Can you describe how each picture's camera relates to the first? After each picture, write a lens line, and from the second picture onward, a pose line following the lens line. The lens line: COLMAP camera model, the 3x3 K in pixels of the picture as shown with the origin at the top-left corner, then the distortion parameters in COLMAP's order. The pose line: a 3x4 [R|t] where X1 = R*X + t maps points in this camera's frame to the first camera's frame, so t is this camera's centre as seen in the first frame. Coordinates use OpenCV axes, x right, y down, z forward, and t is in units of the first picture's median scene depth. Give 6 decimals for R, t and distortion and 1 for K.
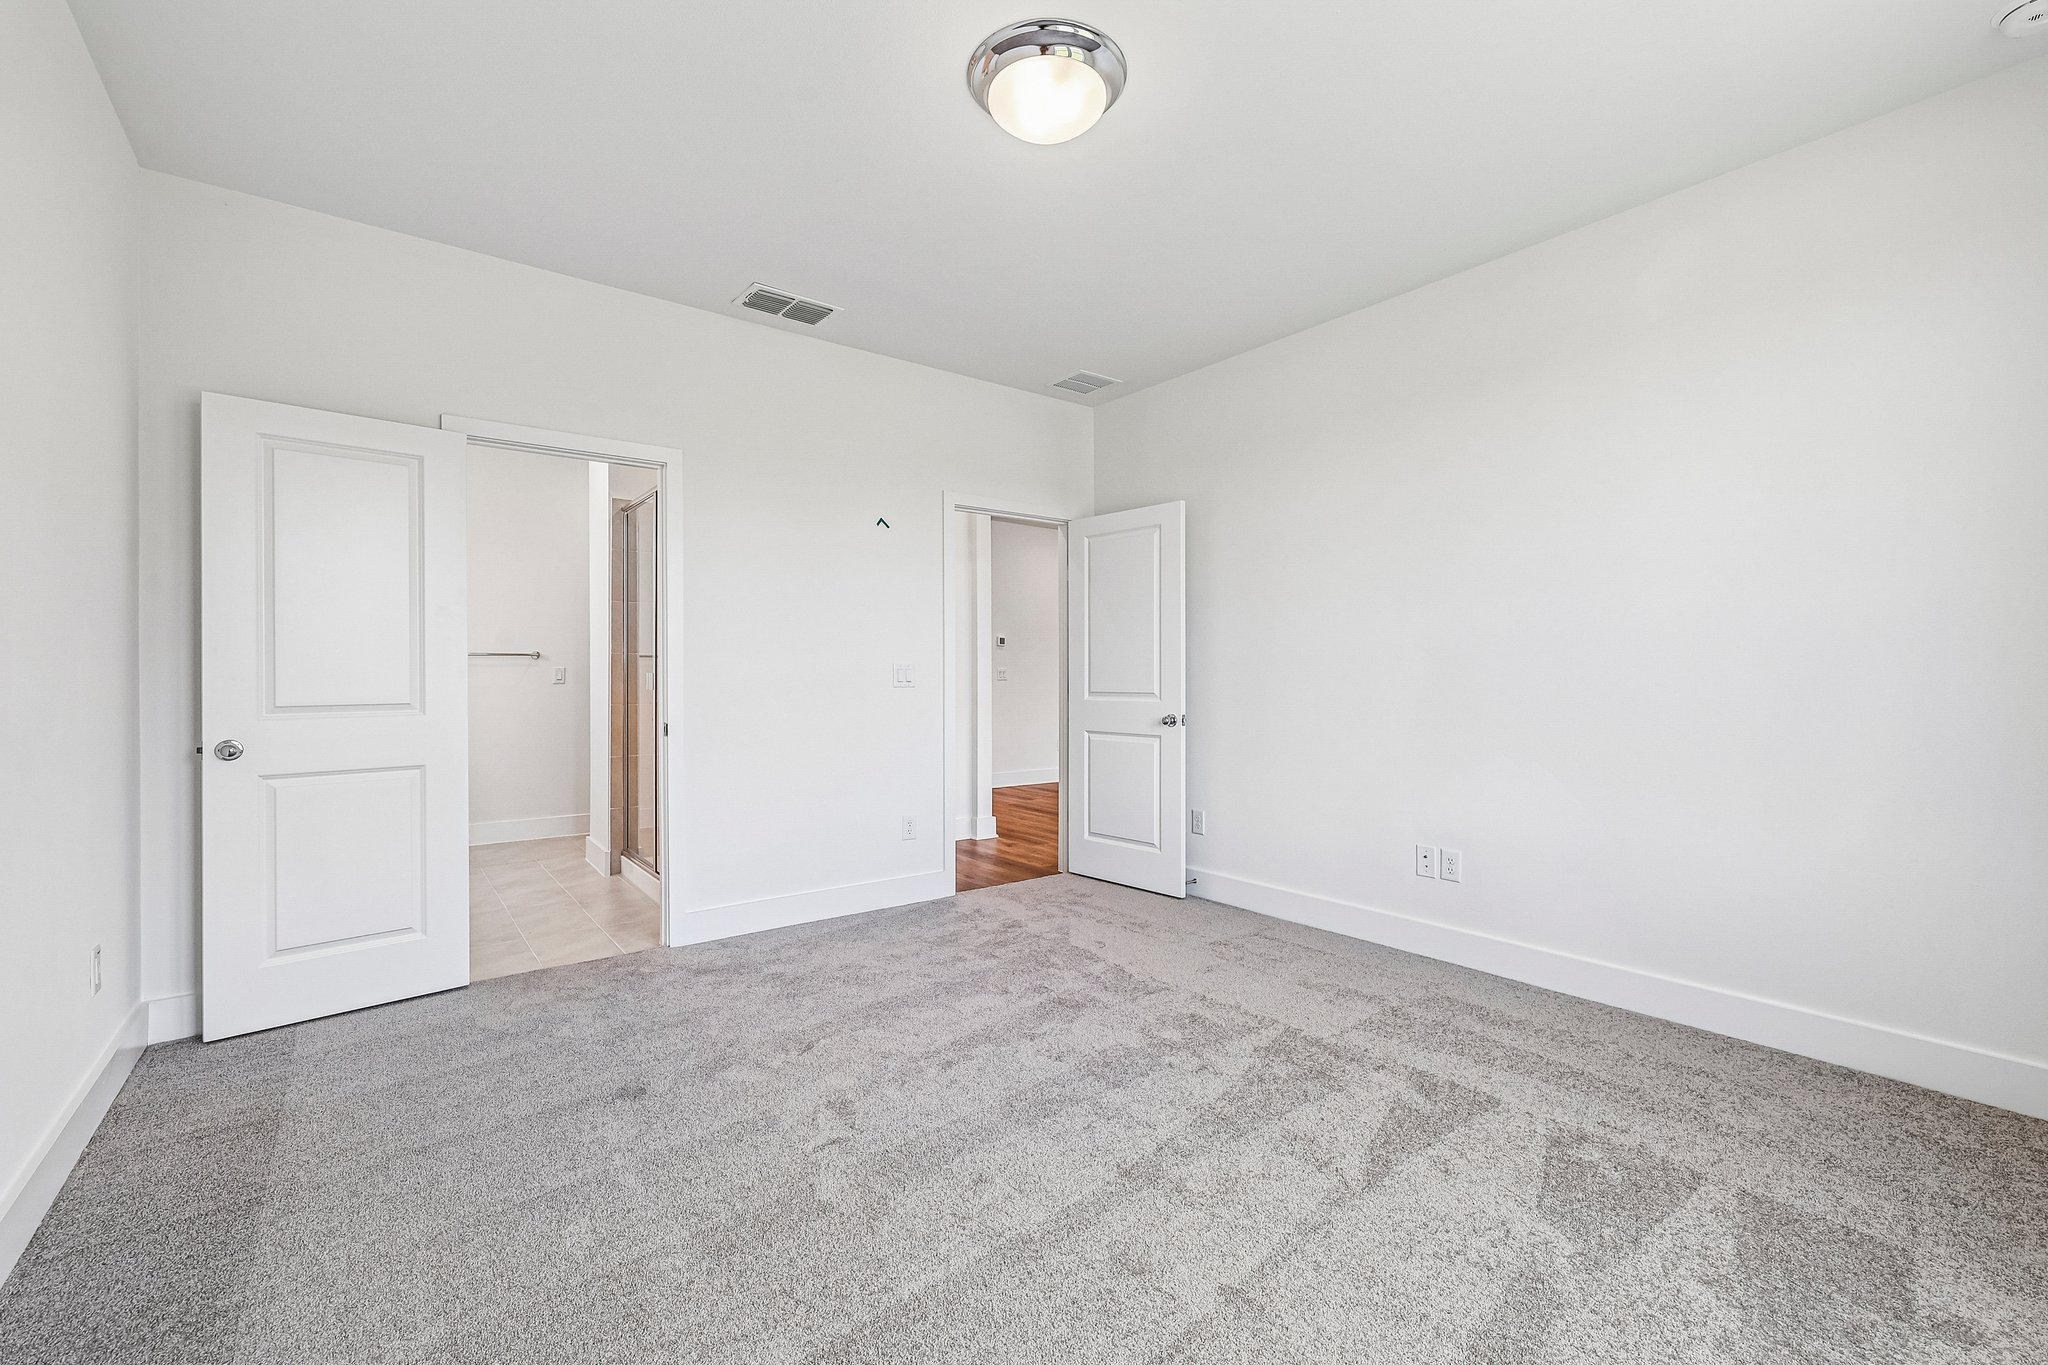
lens RADIAL K [[863.7, 0, 1028.1], [0, 863.7, 681.7], [0, 0, 1]] dist [-0.000655, 0.000590]
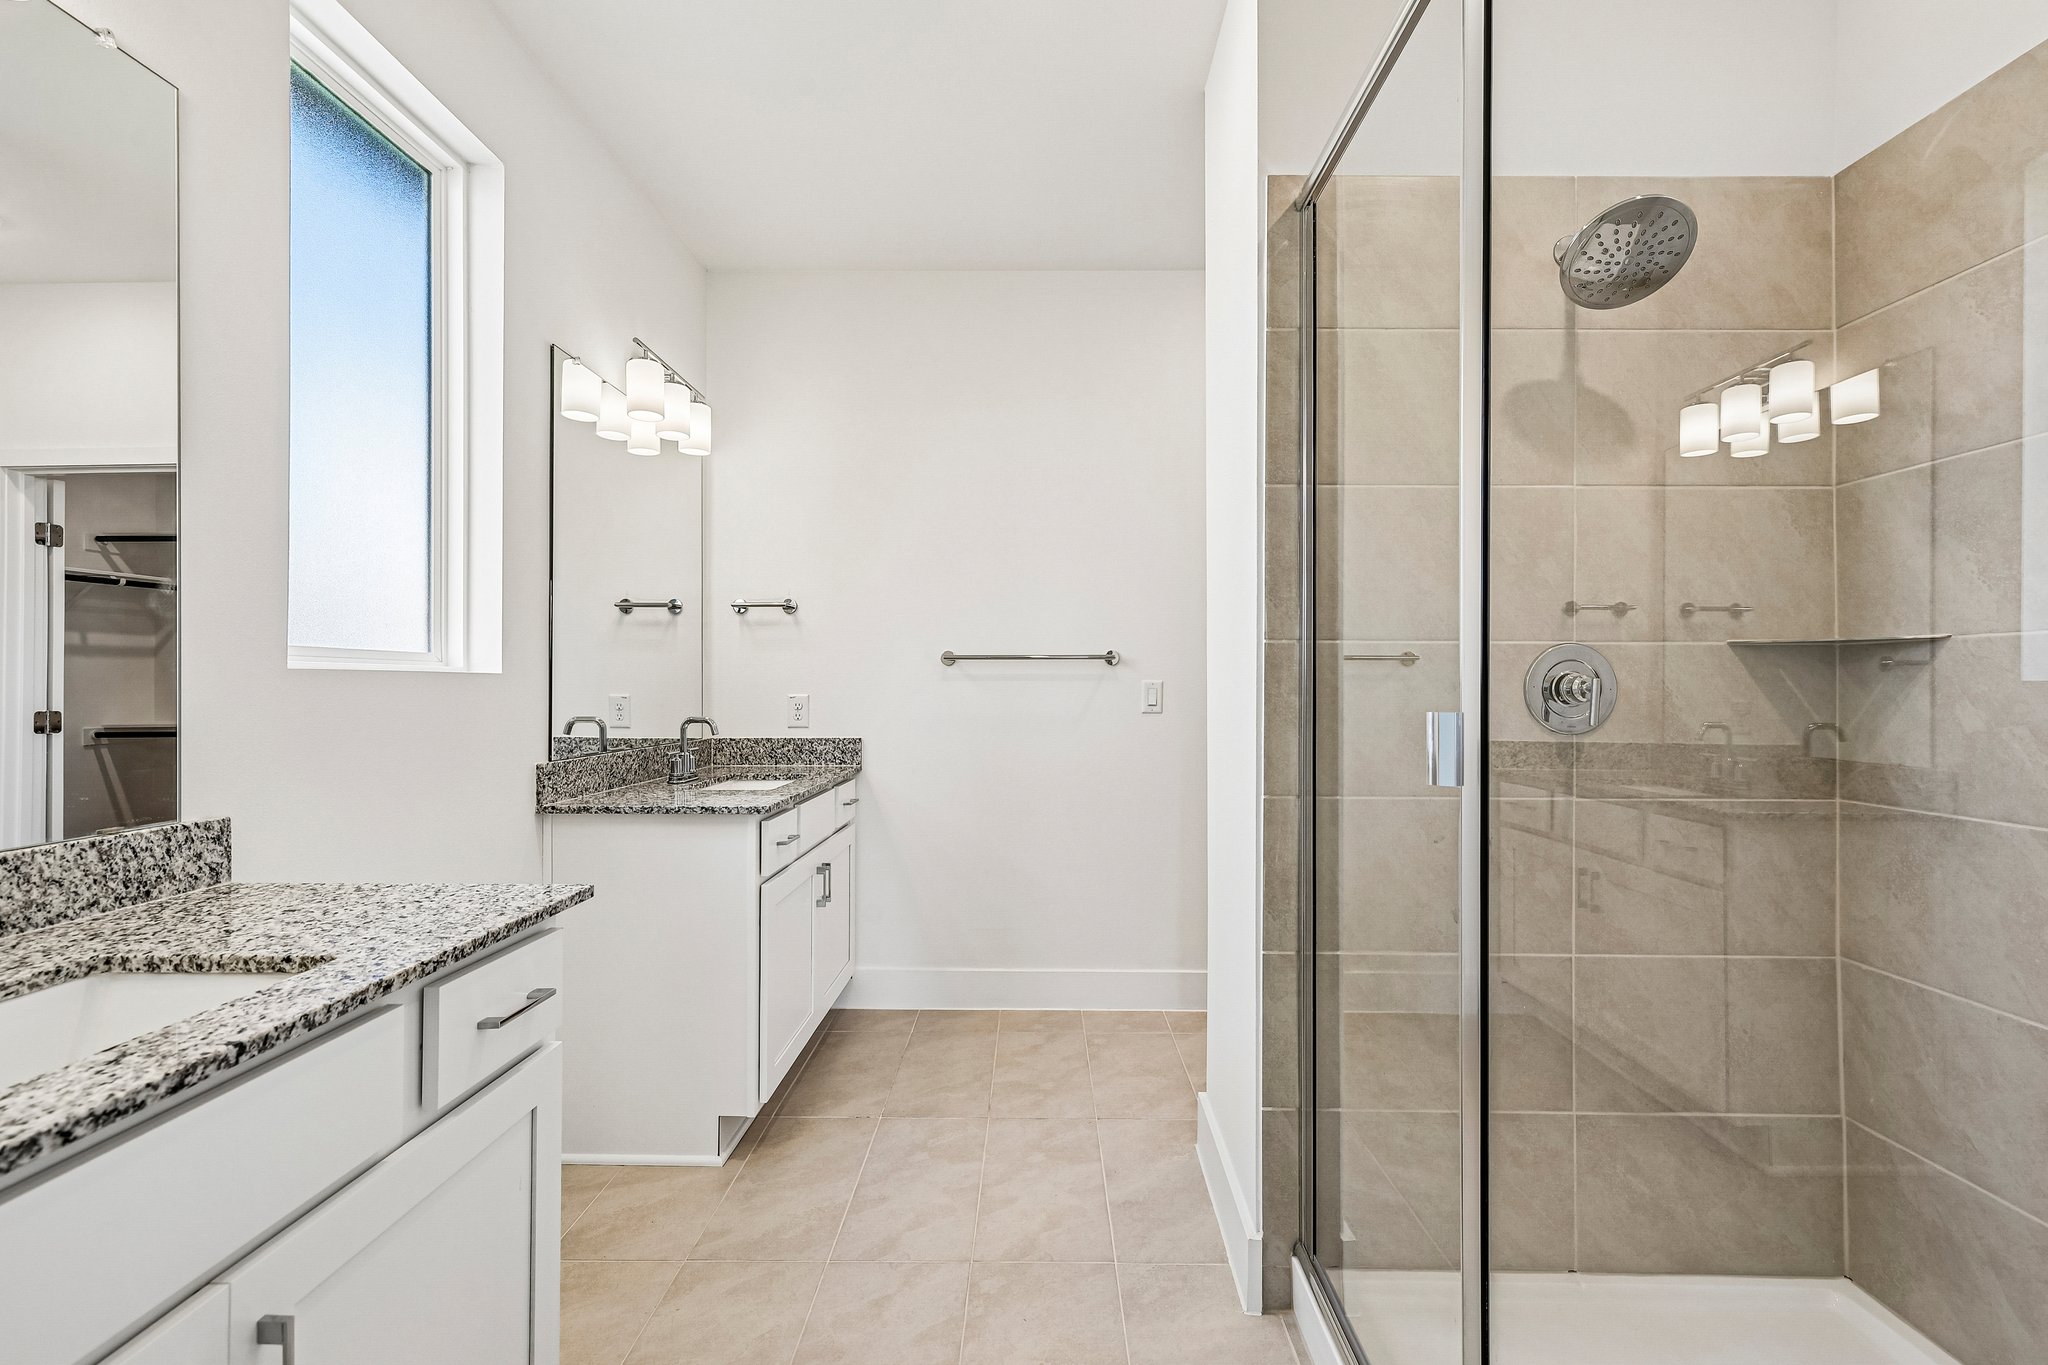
lens RADIAL K [[863.7, 0, 1028.1], [0, 863.7, 681.7], [0, 0, 1]] dist [-0.000655, 0.000590]
pose [[0.781531, -0.002759, -0.623860, -0.345287], [-0.003816, 0.999950, -0.009203, -0.014076], [0.623855, 0.009573, 0.781482, 0.680159]]
